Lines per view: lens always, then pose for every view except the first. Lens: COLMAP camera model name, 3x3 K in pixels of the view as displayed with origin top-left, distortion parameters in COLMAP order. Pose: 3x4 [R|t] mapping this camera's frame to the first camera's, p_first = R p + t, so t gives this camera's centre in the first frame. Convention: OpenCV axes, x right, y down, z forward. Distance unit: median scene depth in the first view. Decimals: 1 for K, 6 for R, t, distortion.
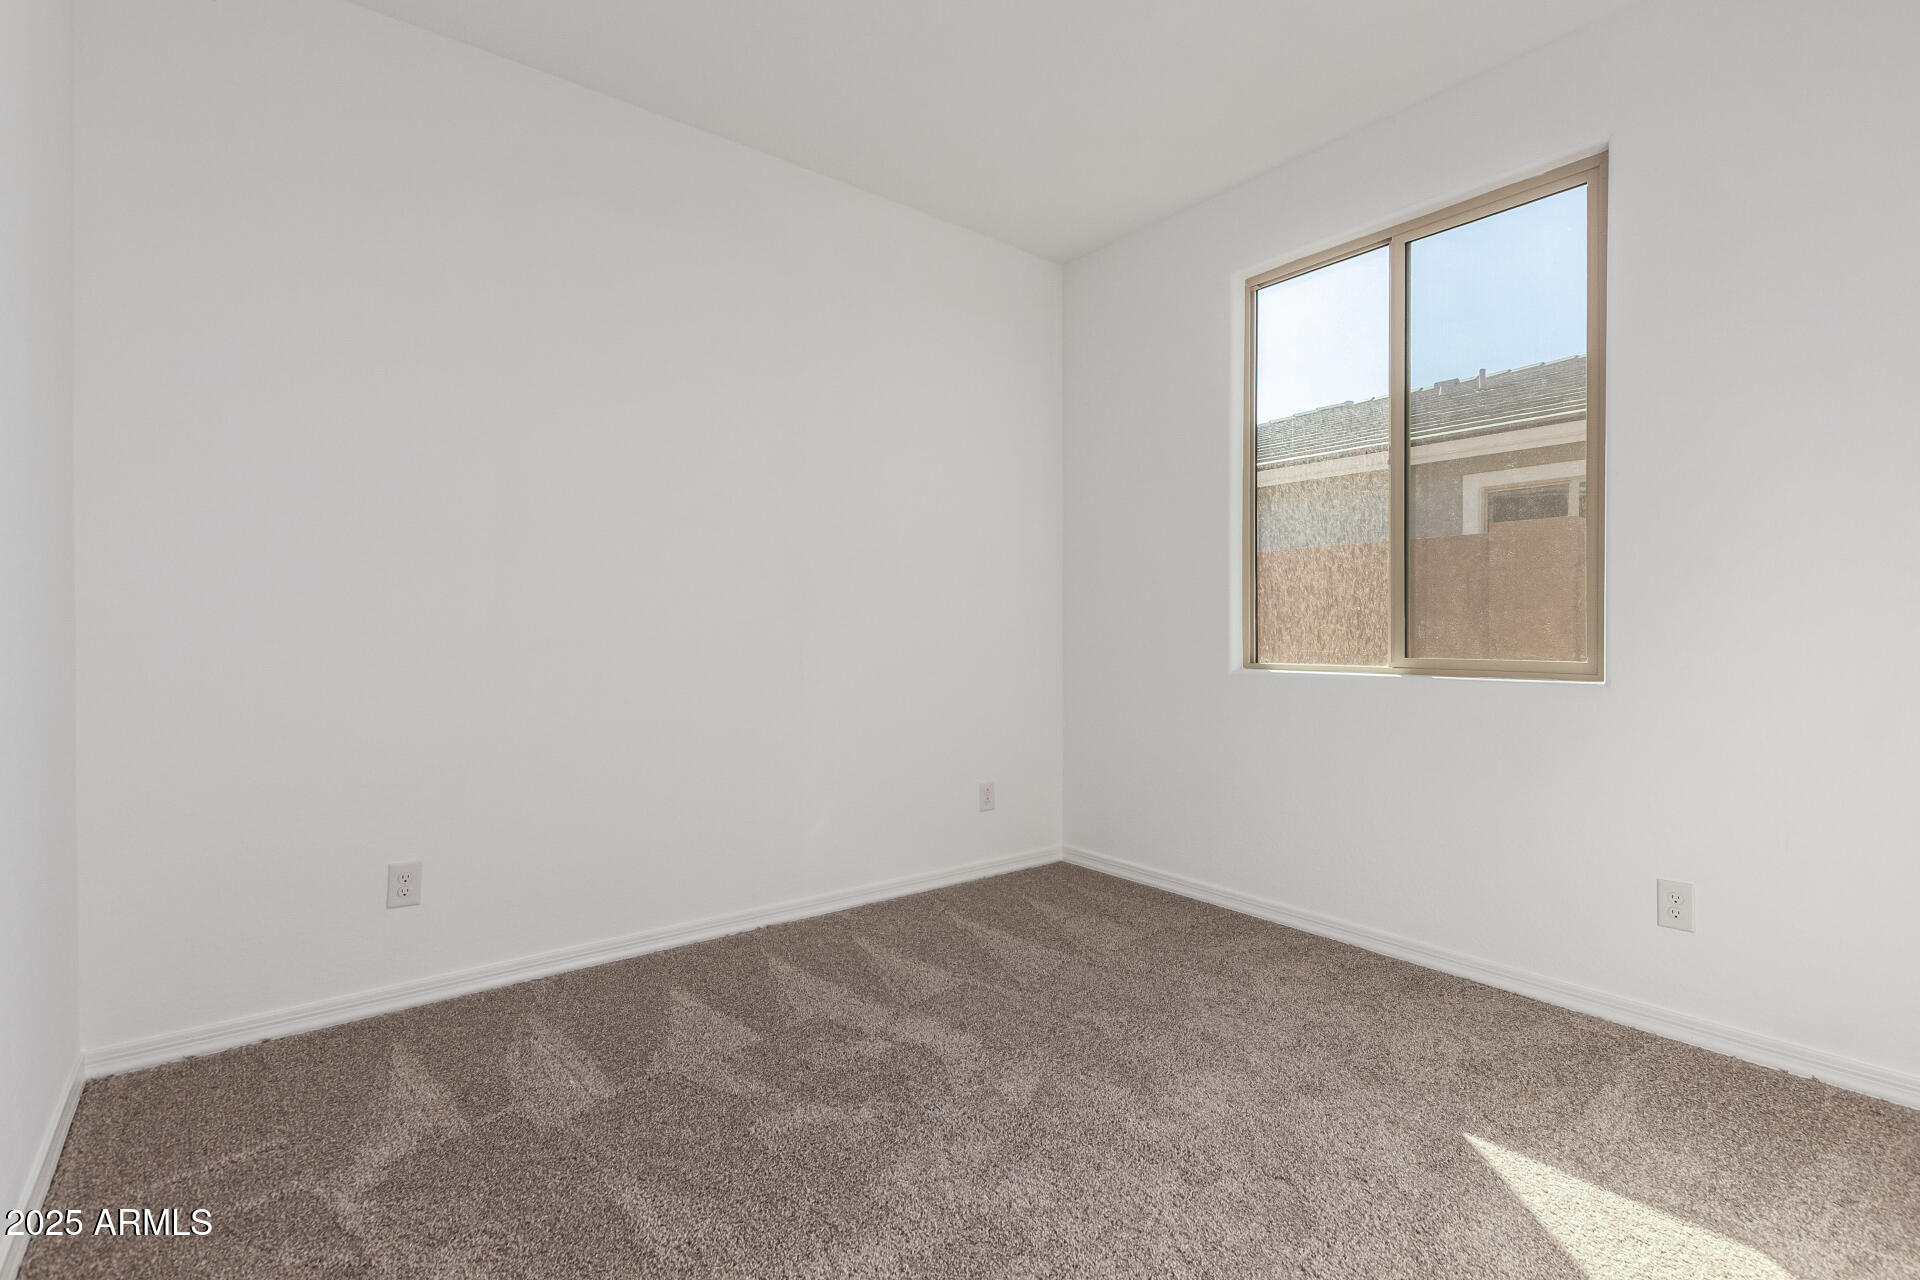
lens RADIAL K [[876.6, 0, 959.3], [0, 876.6, 631.8], [0, 0, 1]] dist [-0.004293, -0.000282]
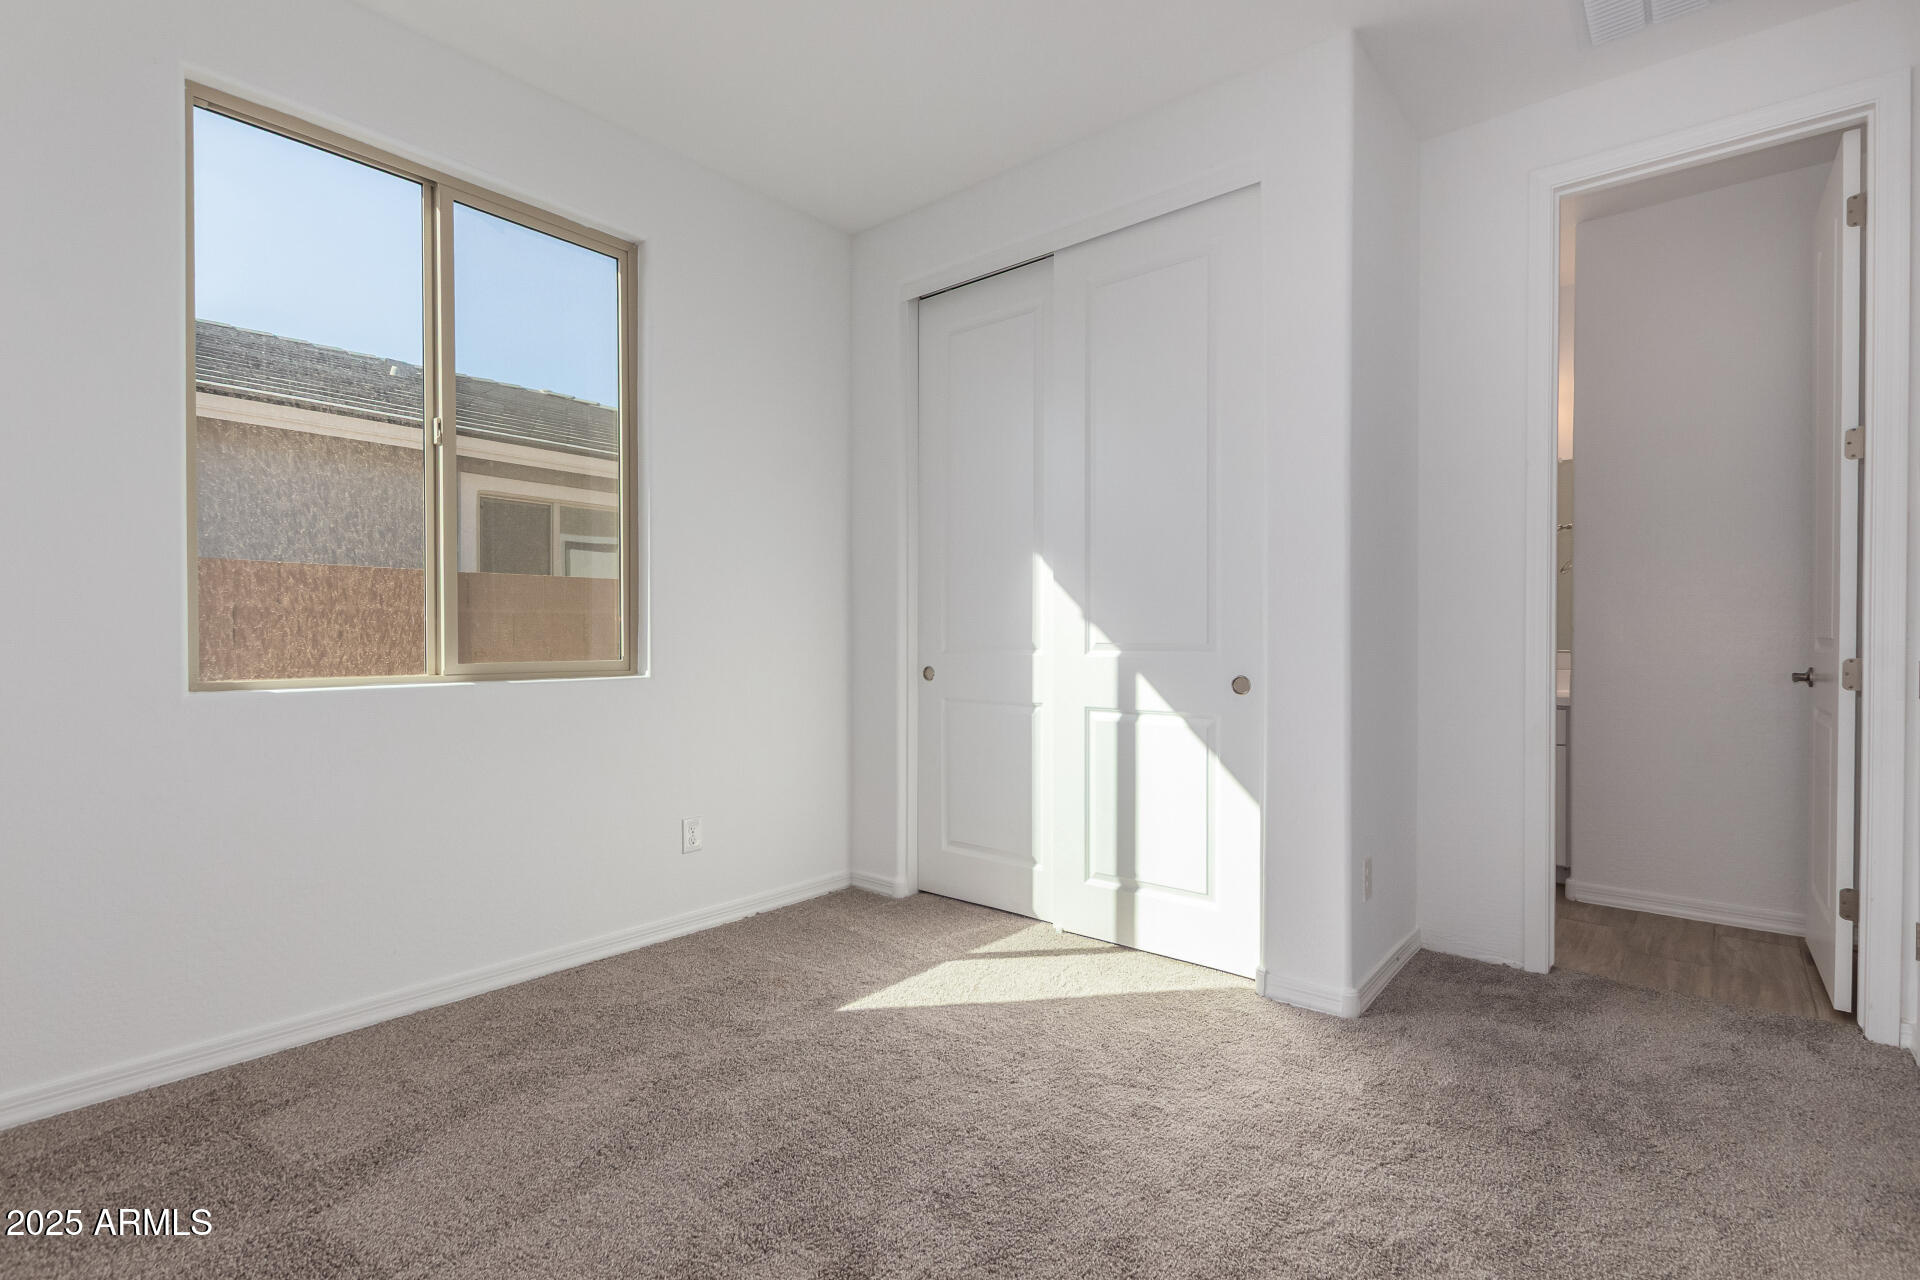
lens RADIAL K [[876.6, 0, 959.3], [0, 876.6, 646.9], [0, 0, 1]] dist [-0.004293, -0.000282]
pose [[-0.198772, -0.011020, 0.979984, -0.440534], [-0.002425, 0.999939, 0.010752, 0.001425], [-0.980043, -0.000239, -0.198787, 0.622217]]
